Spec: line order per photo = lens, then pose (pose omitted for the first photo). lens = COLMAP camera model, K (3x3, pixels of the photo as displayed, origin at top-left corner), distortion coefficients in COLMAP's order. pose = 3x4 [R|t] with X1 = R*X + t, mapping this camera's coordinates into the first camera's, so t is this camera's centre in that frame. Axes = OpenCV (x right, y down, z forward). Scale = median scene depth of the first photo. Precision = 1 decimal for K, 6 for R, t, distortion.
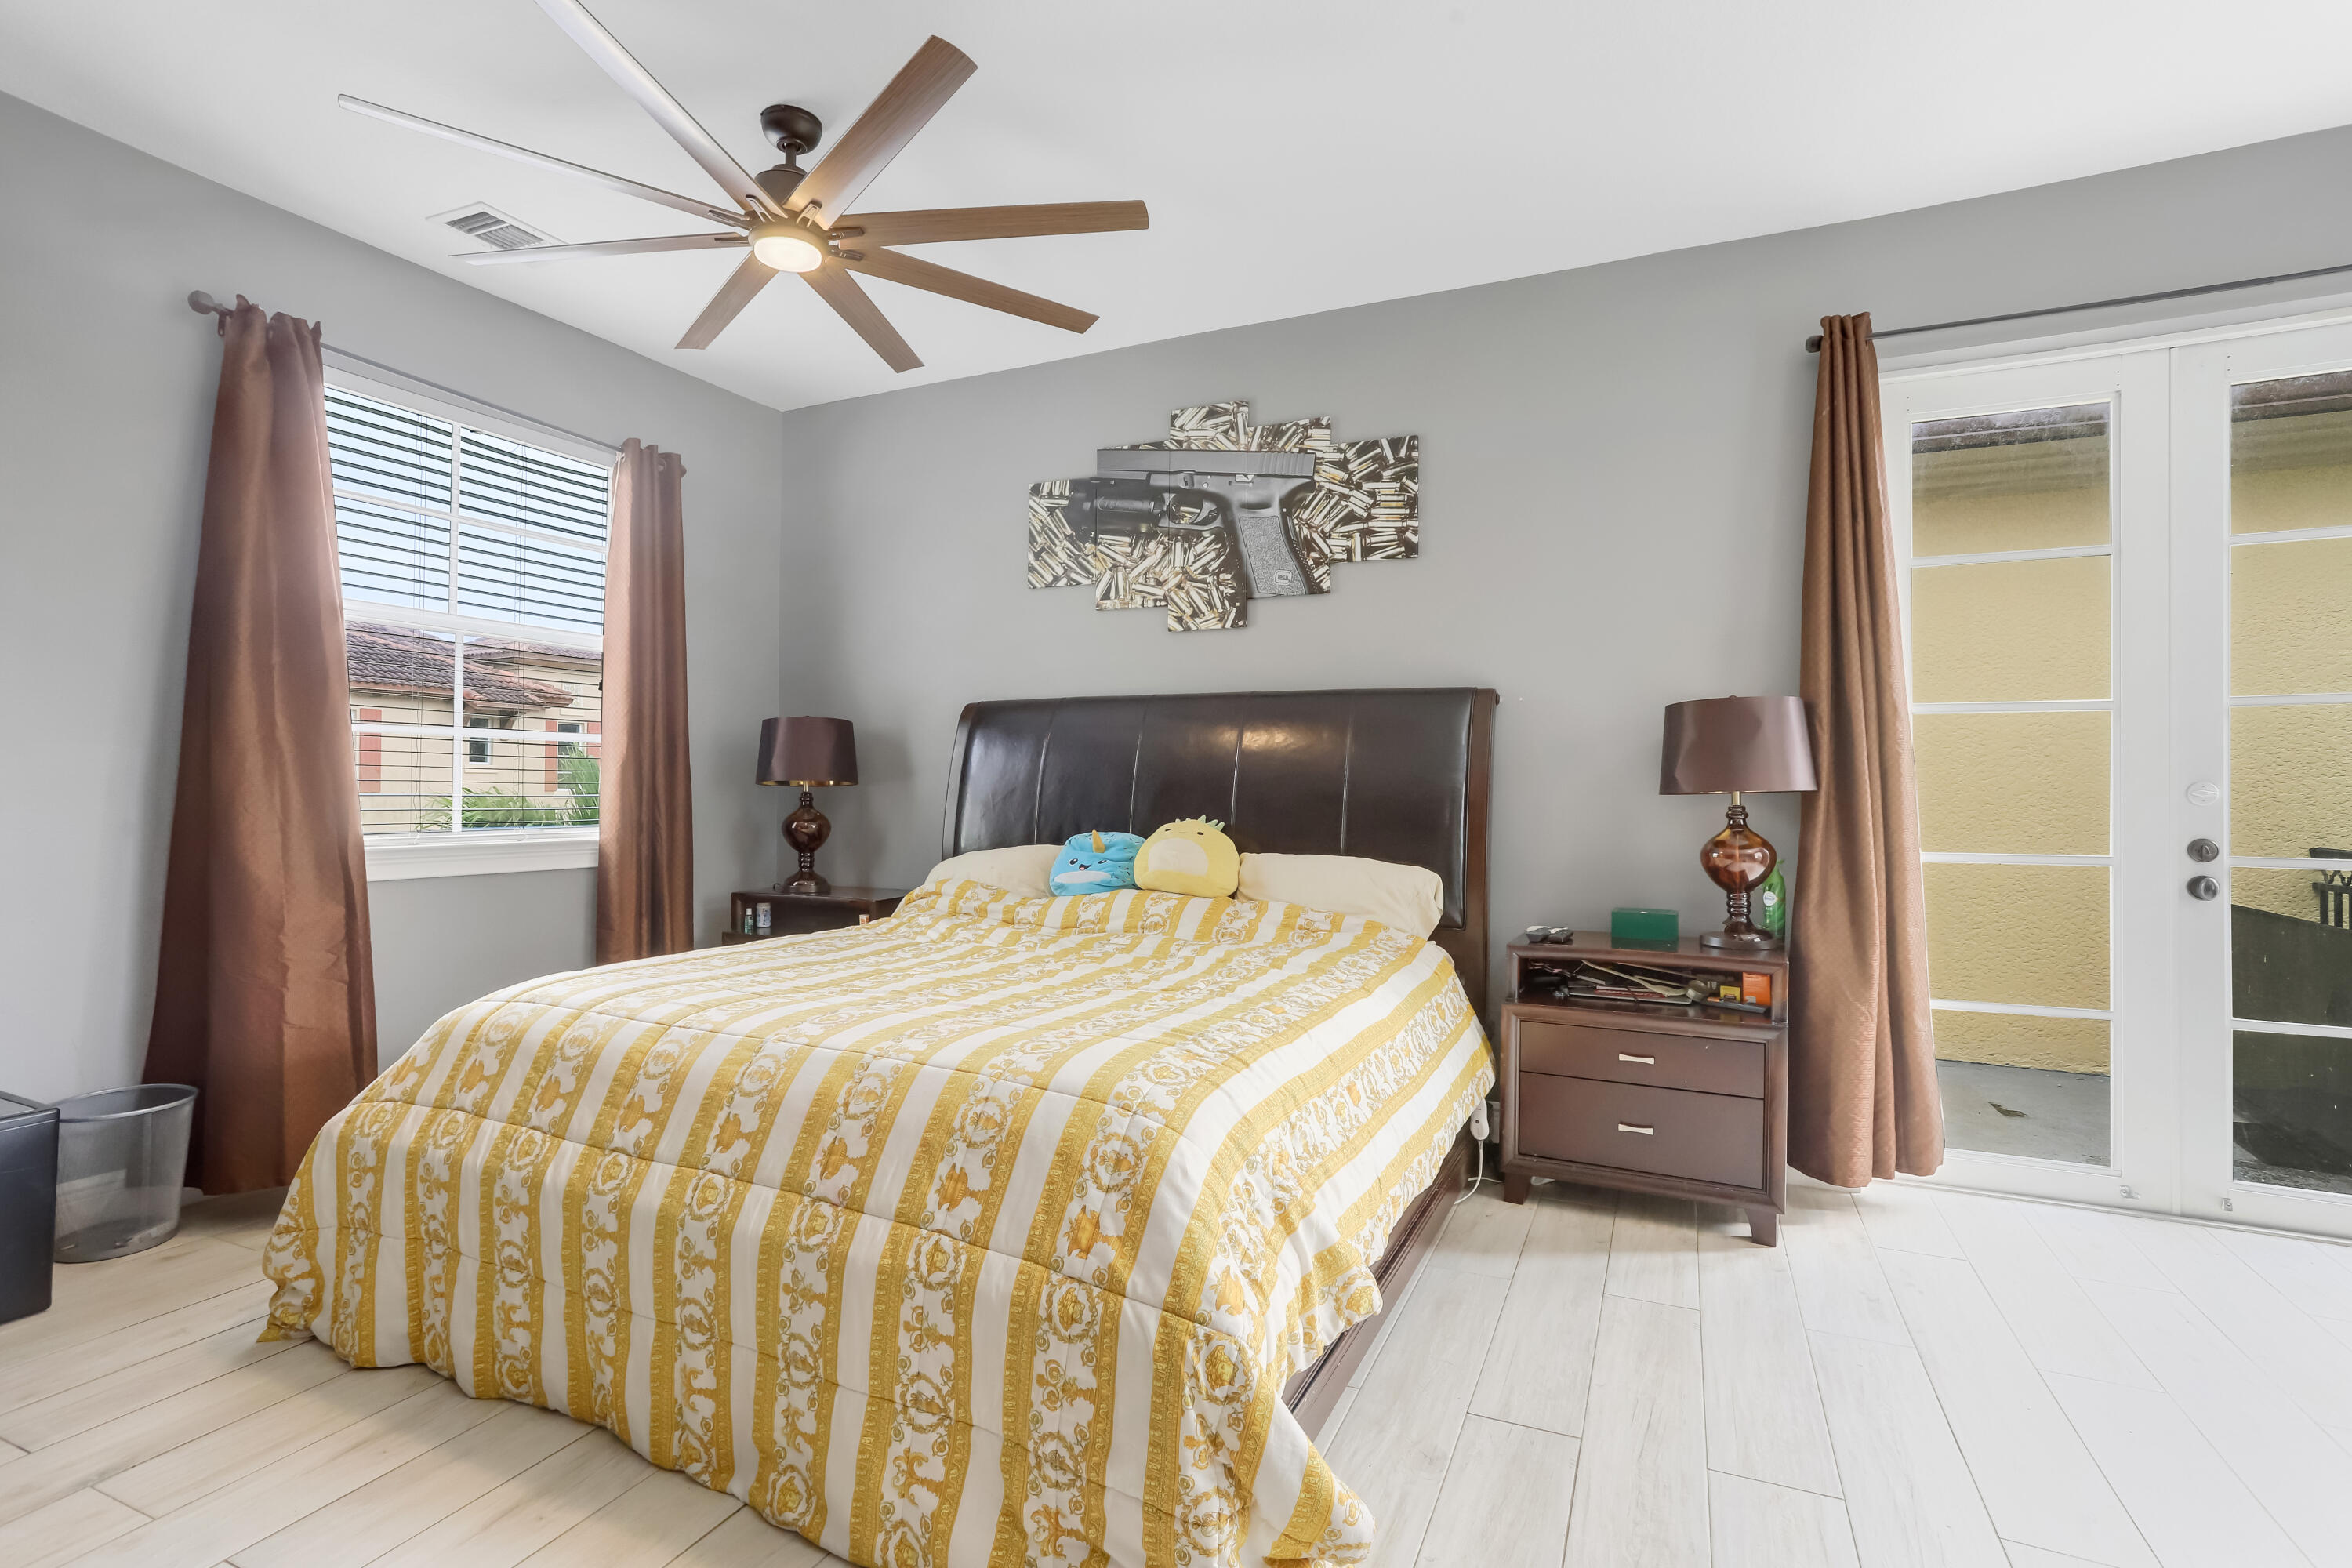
lens RADIAL K [[1138.1, 0, 1161.5], [0, 1138.1, 774.1], [0, 0, 1]] dist [-0.065683, 0.050533]
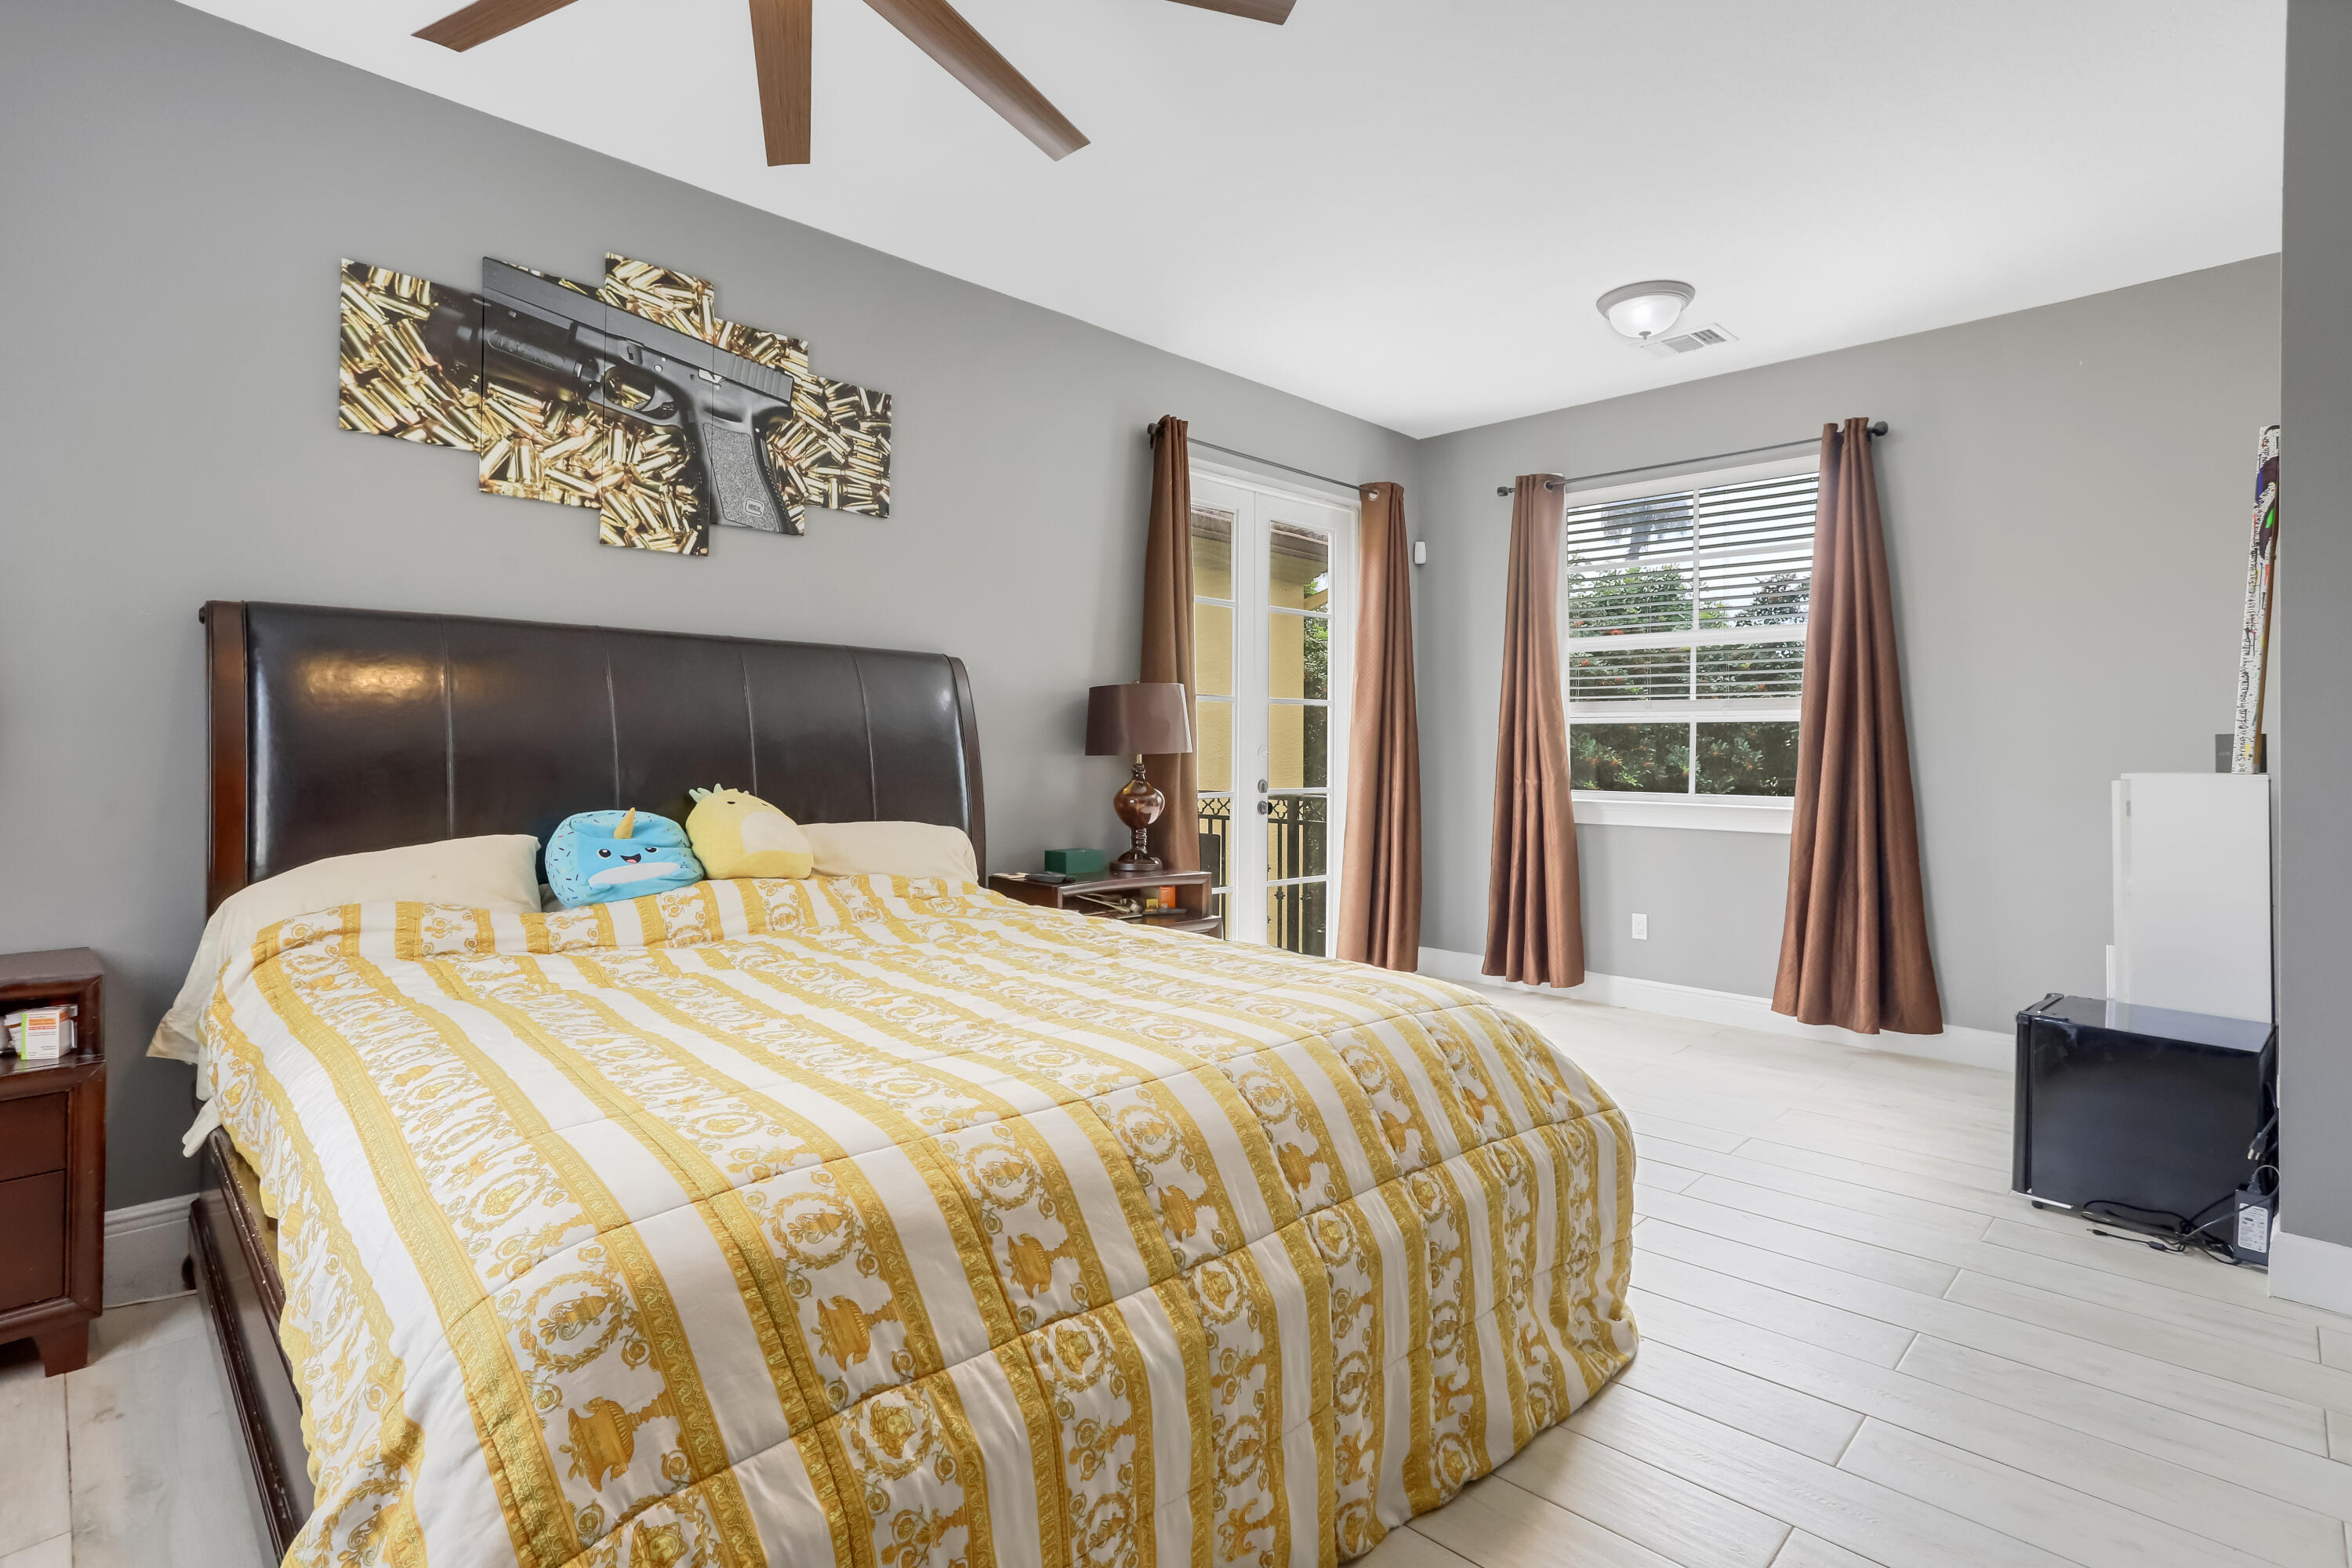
lens RADIAL K [[1138.1, 0, 1161.5], [0, 1138.1, 774.1], [0, 0, 1]] dist [-0.065683, 0.050533]
pose [[0.340892, -0.021138, 0.939865, -0.602630], [-0.014686, 0.999505, 0.027807, 0.002704], [-0.939988, -0.023282, 0.340413, 0.406833]]
